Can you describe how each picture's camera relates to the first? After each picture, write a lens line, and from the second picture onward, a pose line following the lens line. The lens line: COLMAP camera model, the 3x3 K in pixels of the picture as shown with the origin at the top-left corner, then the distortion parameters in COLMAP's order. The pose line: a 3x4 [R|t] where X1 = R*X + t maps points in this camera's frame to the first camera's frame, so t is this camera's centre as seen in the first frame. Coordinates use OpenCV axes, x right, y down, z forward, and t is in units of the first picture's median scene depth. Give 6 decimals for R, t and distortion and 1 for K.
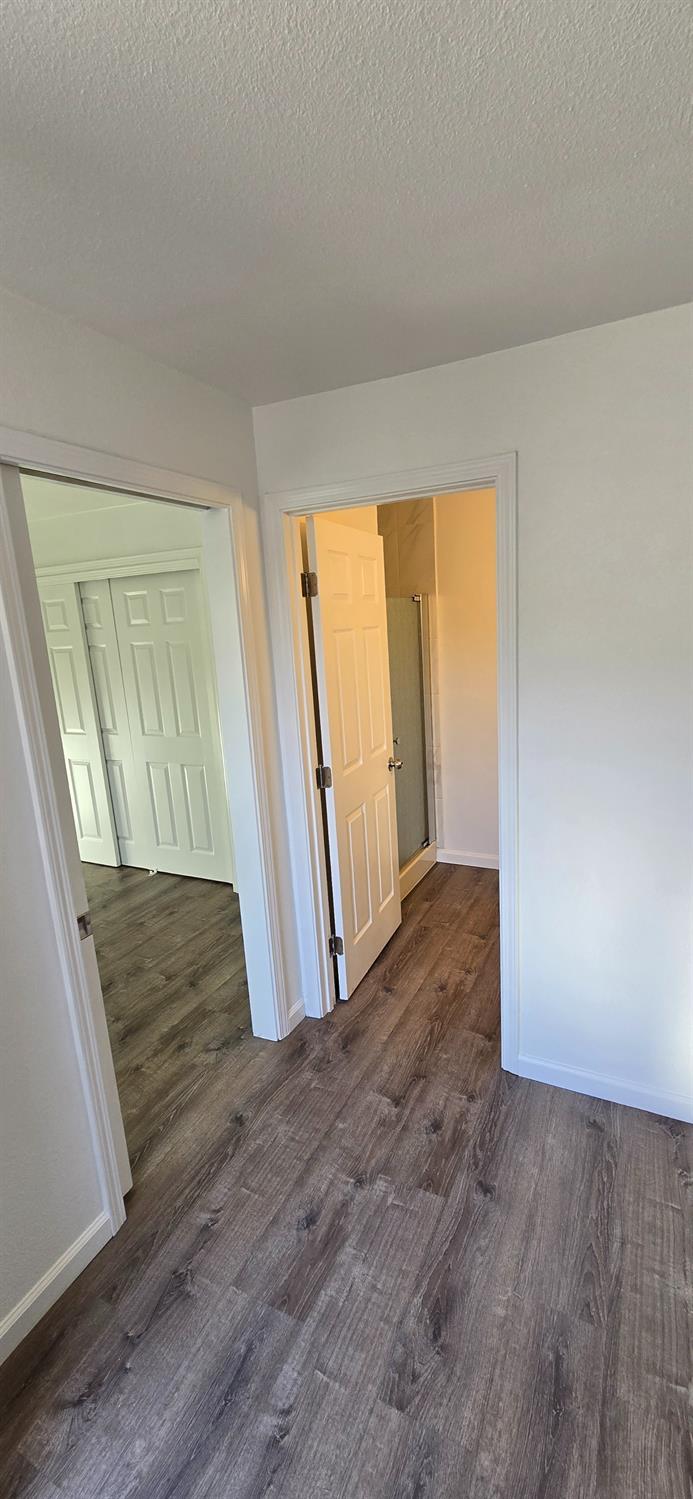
lens RADIAL K [[608.9, 0, 356.4], [0, 608.9, 752.8], [0, 0, 1]] dist [-0.012343, 0.005178]
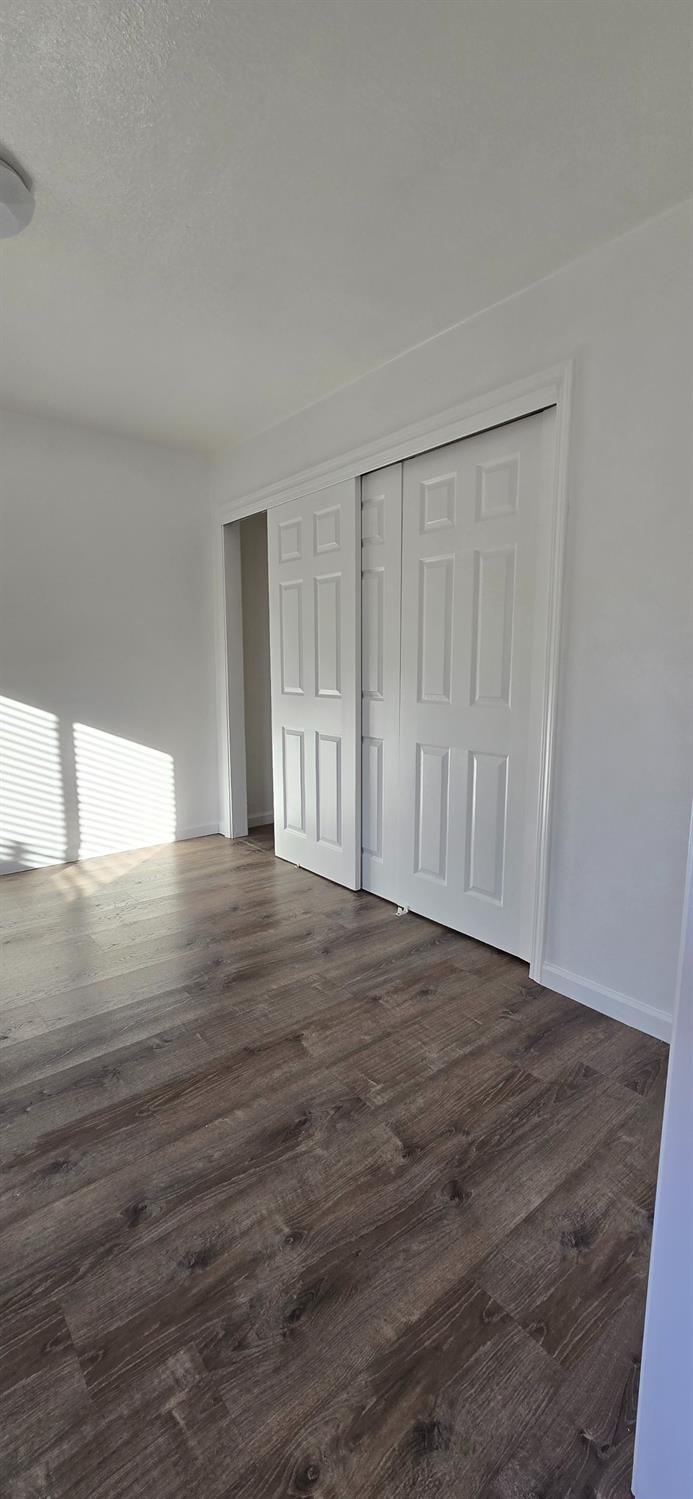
lens RADIAL K [[608.9, 0, 356.4], [0, 608.9, 752.8], [0, 0, 1]] dist [-0.012343, 0.005178]
pose [[0.906493, 0.117308, -0.405597, -0.143790], [-0.141620, 0.989456, -0.030342, 0.057821], [0.397761, 0.084946, 0.913548, 0.392098]]
